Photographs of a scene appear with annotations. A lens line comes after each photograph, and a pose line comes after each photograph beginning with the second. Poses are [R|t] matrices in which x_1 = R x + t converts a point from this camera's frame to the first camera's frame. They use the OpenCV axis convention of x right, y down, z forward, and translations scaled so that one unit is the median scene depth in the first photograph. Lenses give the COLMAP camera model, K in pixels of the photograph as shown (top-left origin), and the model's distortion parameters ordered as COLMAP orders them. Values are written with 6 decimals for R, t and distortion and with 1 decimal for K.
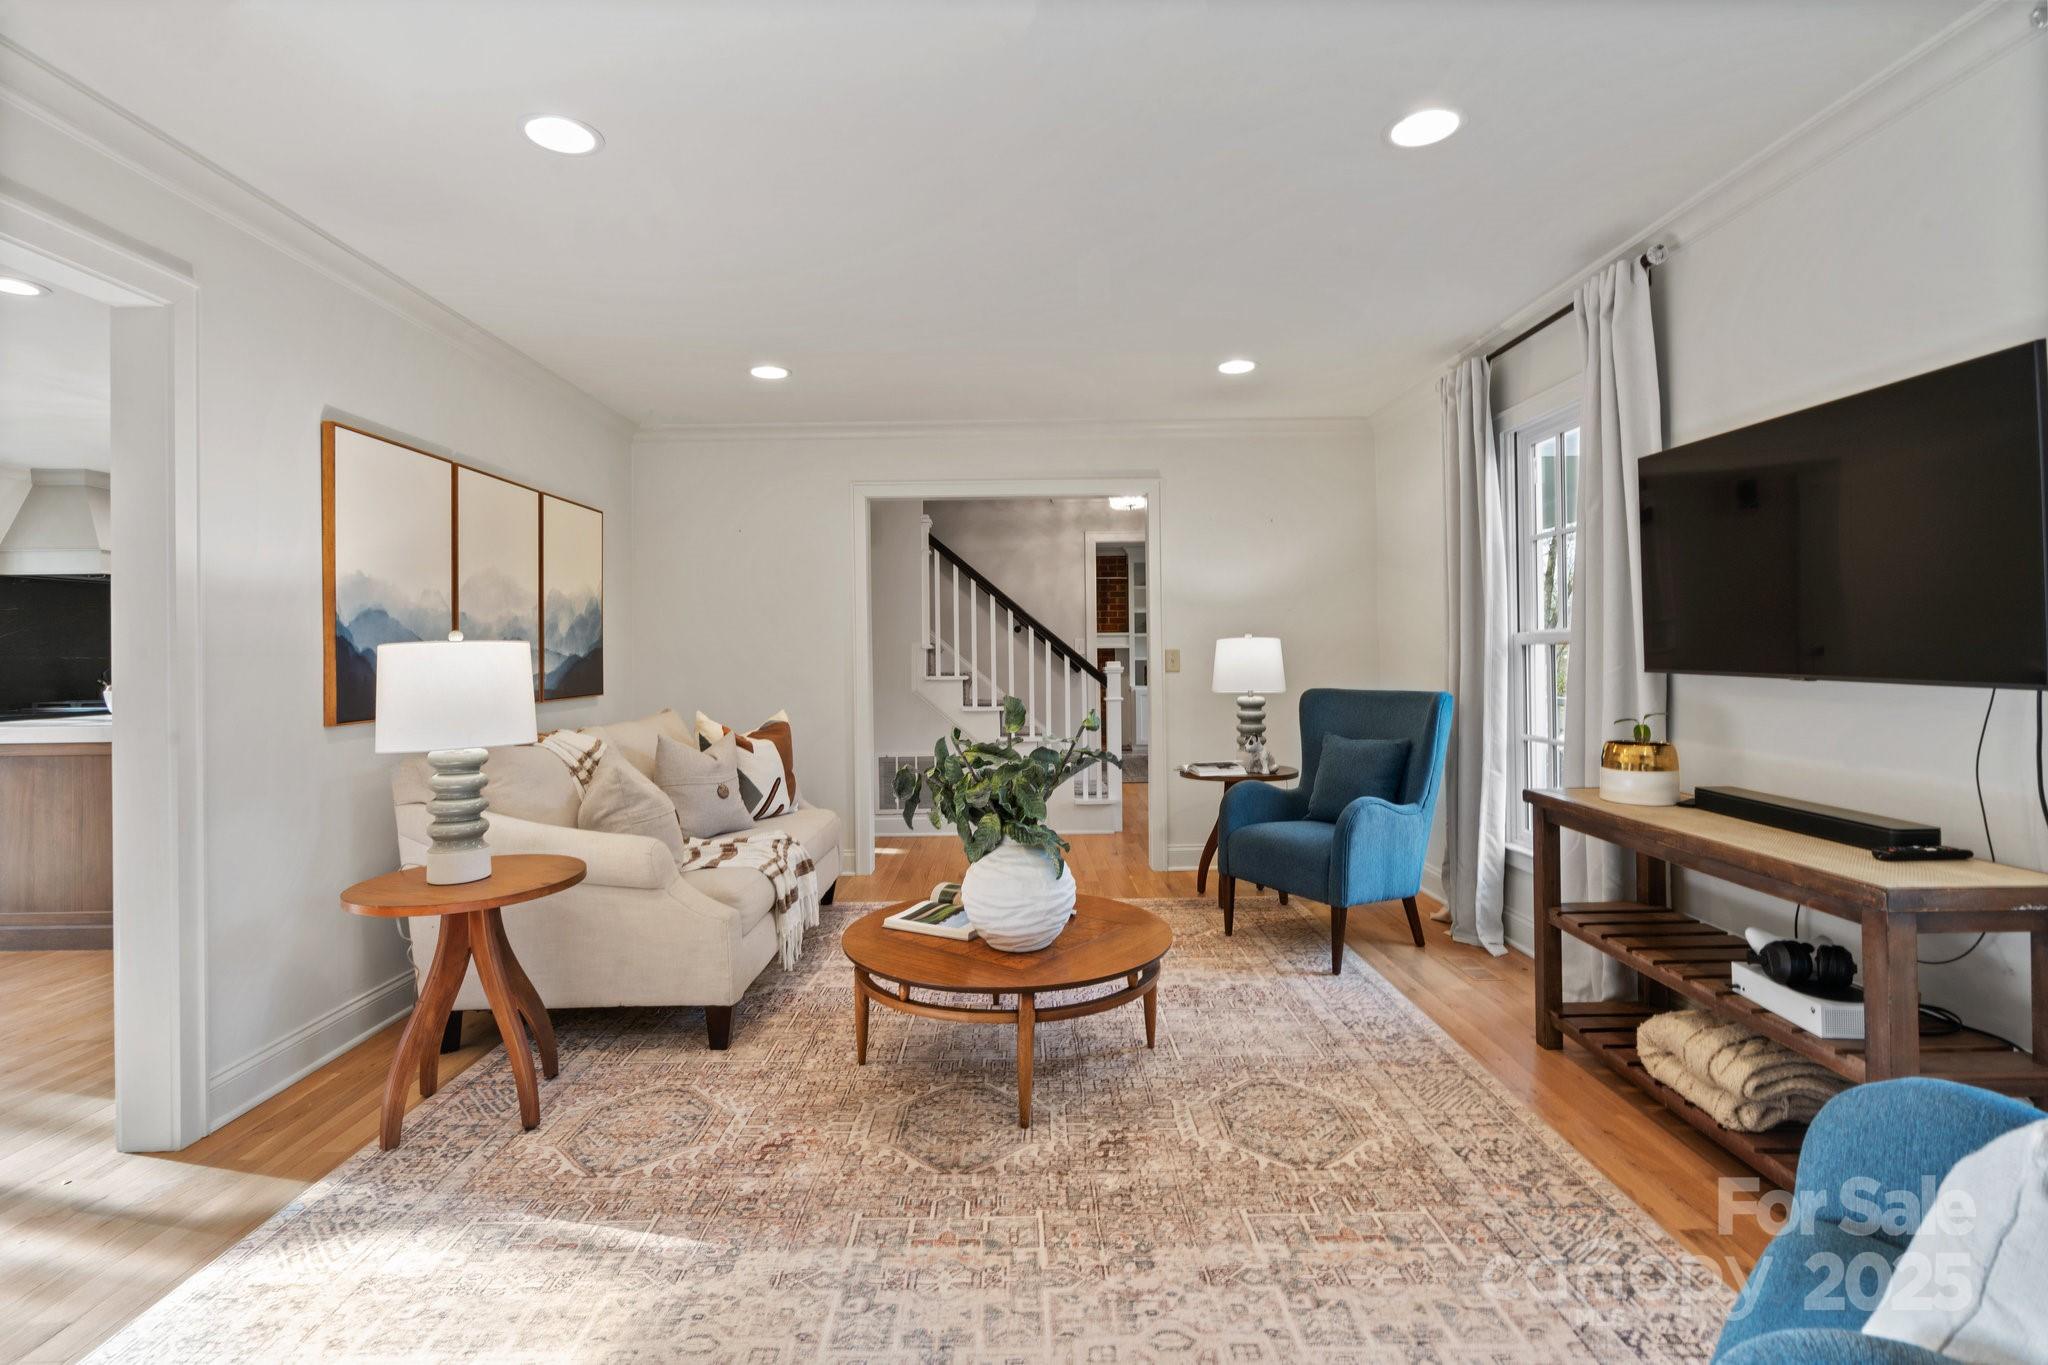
lens RADIAL K [[953.5, 0, 1019.0], [0, 953.5, 655.9], [0, 0, 1]] dist [0.000417, 0.000469]
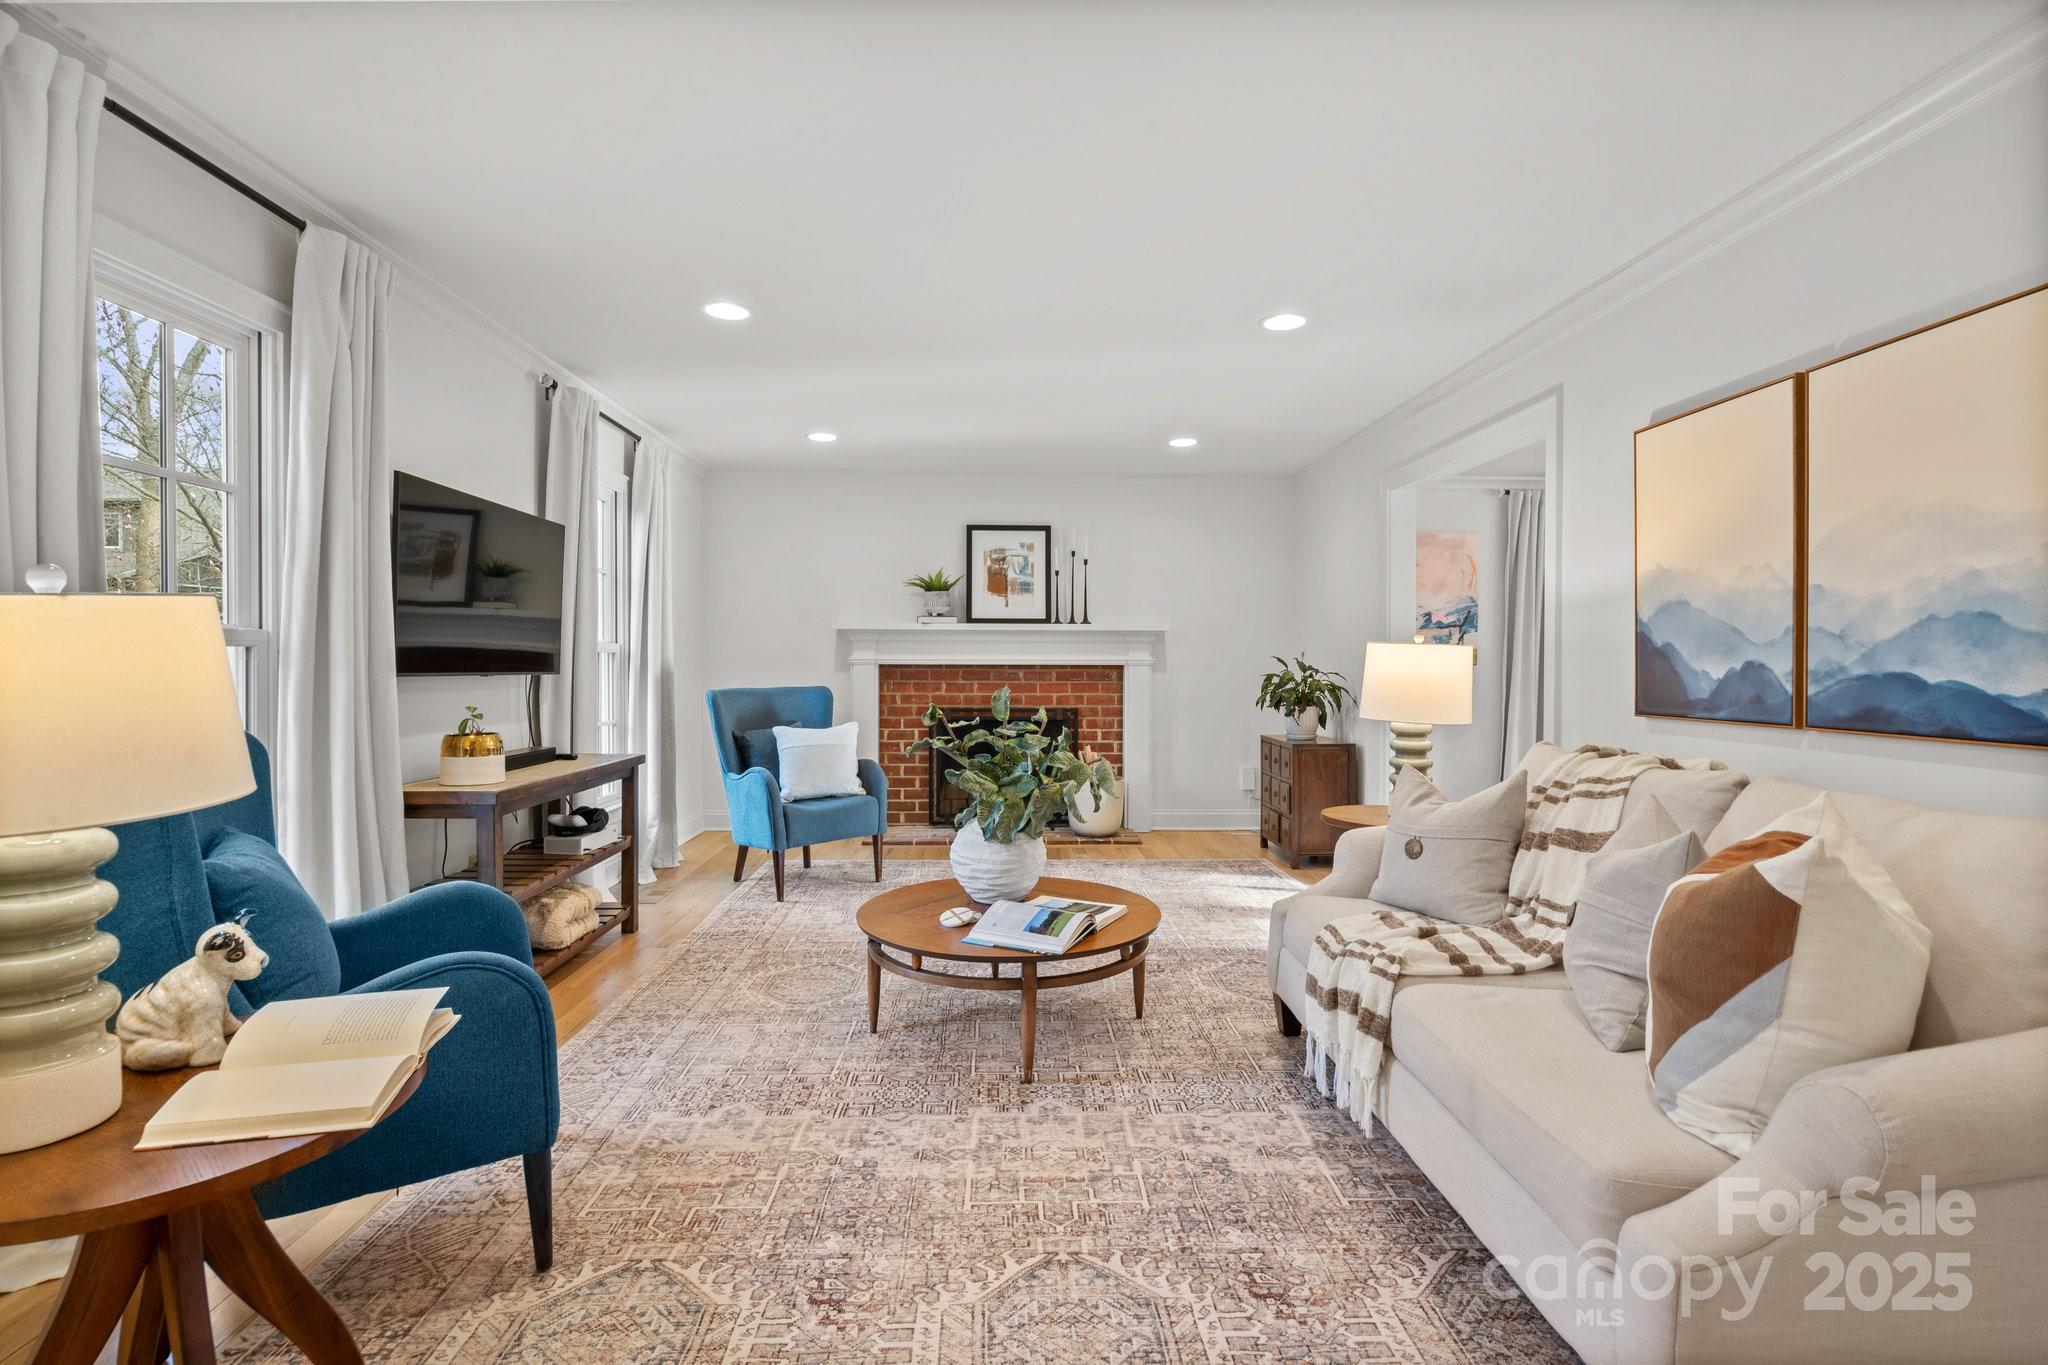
lens RADIAL K [[958.8, 0, 1032.3], [0, 958.8, 676.5], [0, 0, 1]] dist [-0.002241, 0.000124]
pose [[-0.999827, 0.010240, -0.015530, -0.033375], [0.009955, 0.999782, 0.018348, 0.001768], [0.015715, 0.018190, -0.999711, 2.016646]]
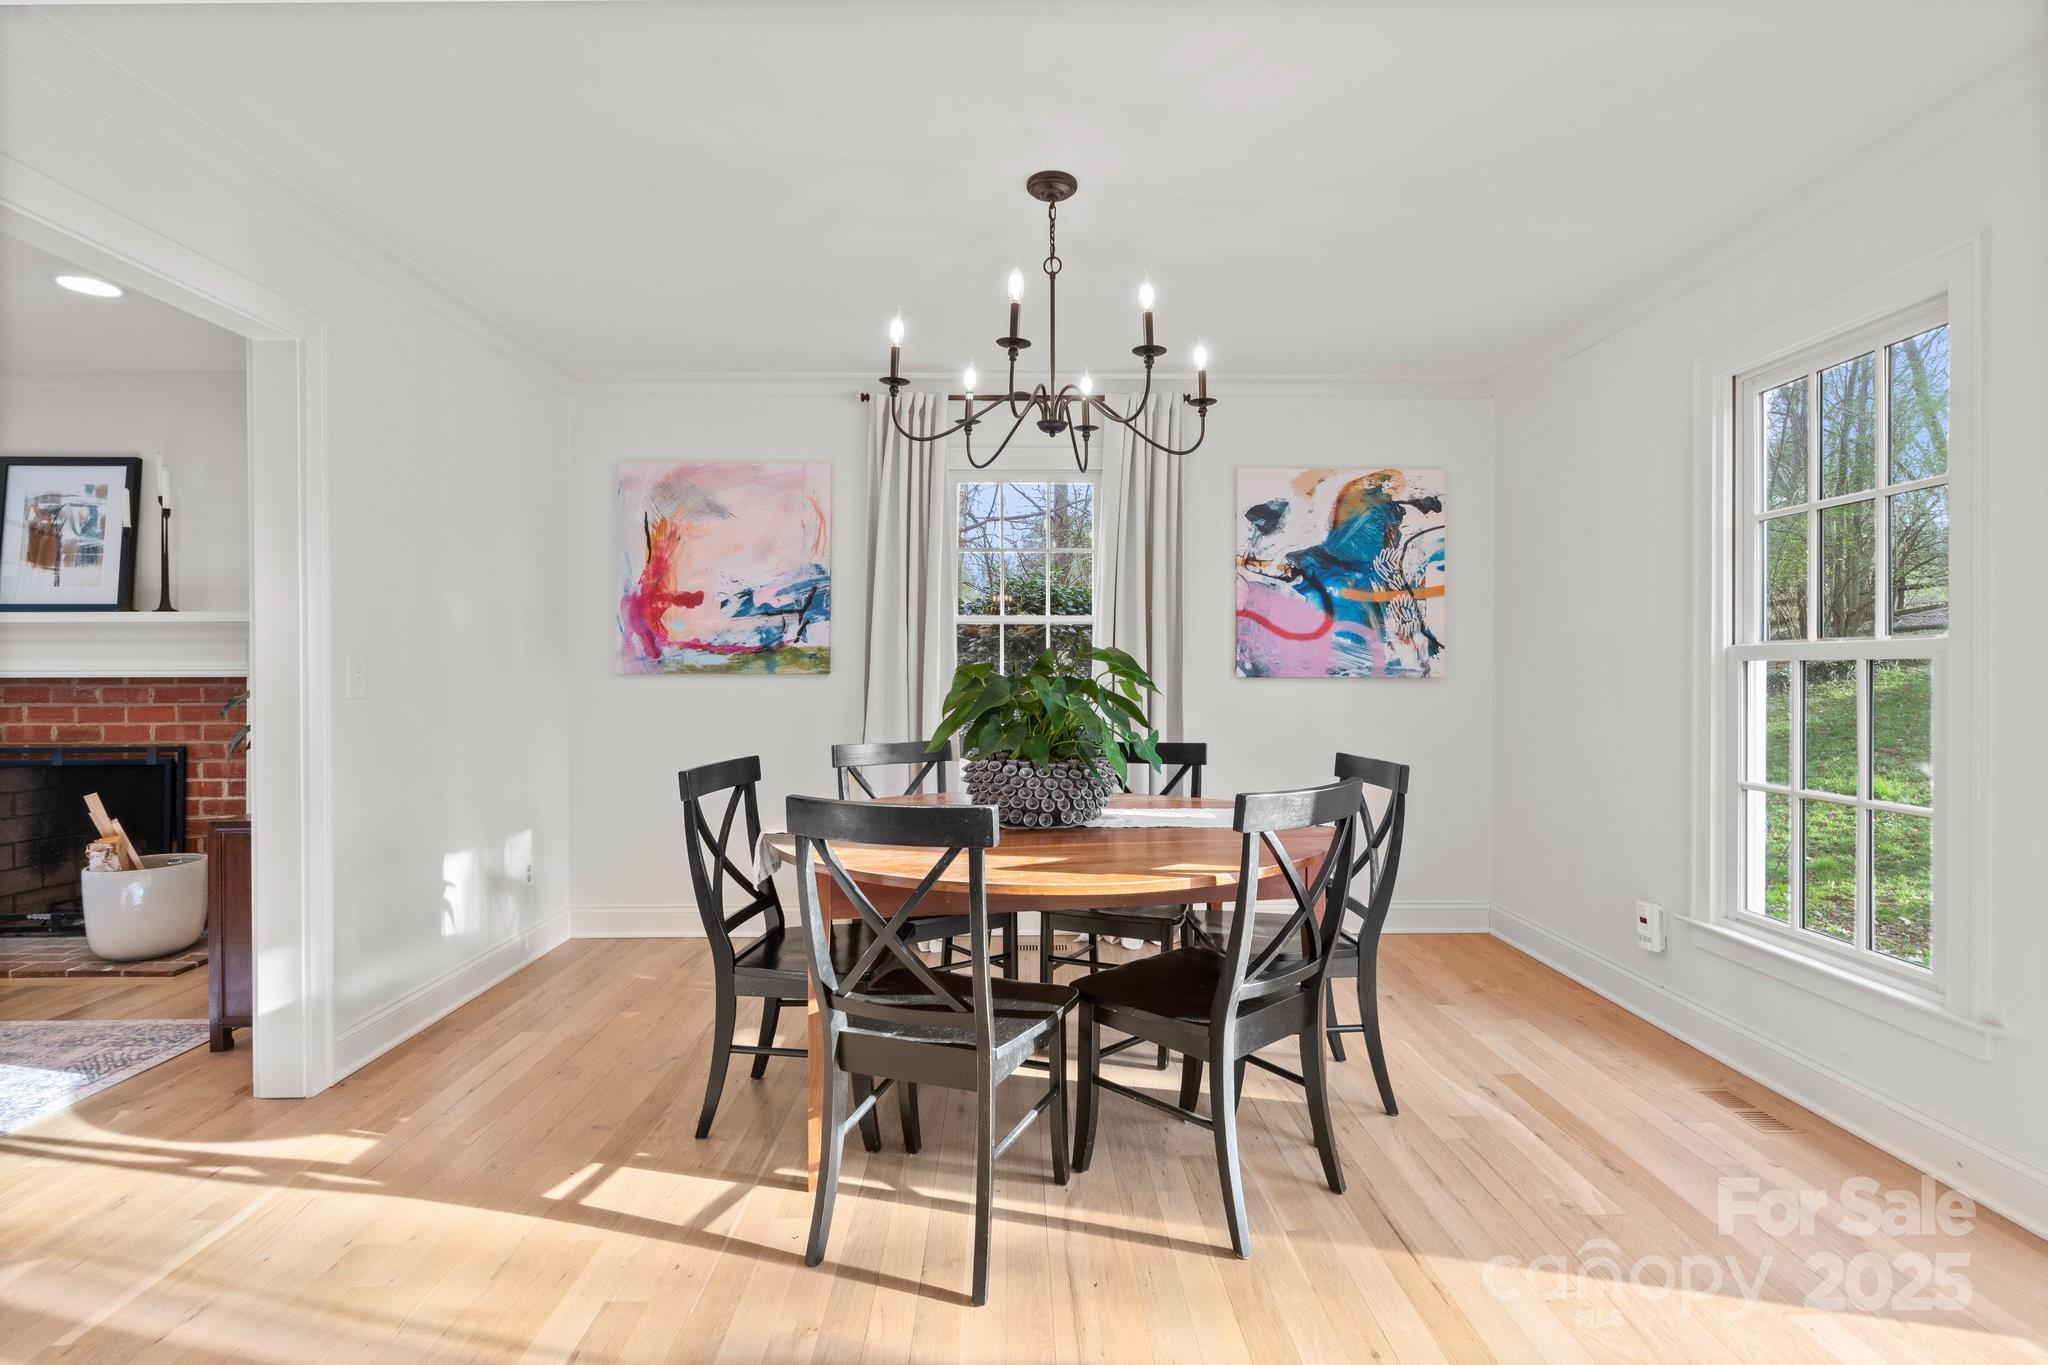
lens RADIAL K [[952.1, 0, 1019.5], [0, 952.1, 678.0], [0, 0, 1]] dist [0.000792, 0.000210]
pose [[-0.999841, 0.016466, 0.006881, -1.427511], [0.016542, 0.999801, 0.011173, 0.022753], [-0.006695, 0.011285, -0.999914, 1.171270]]
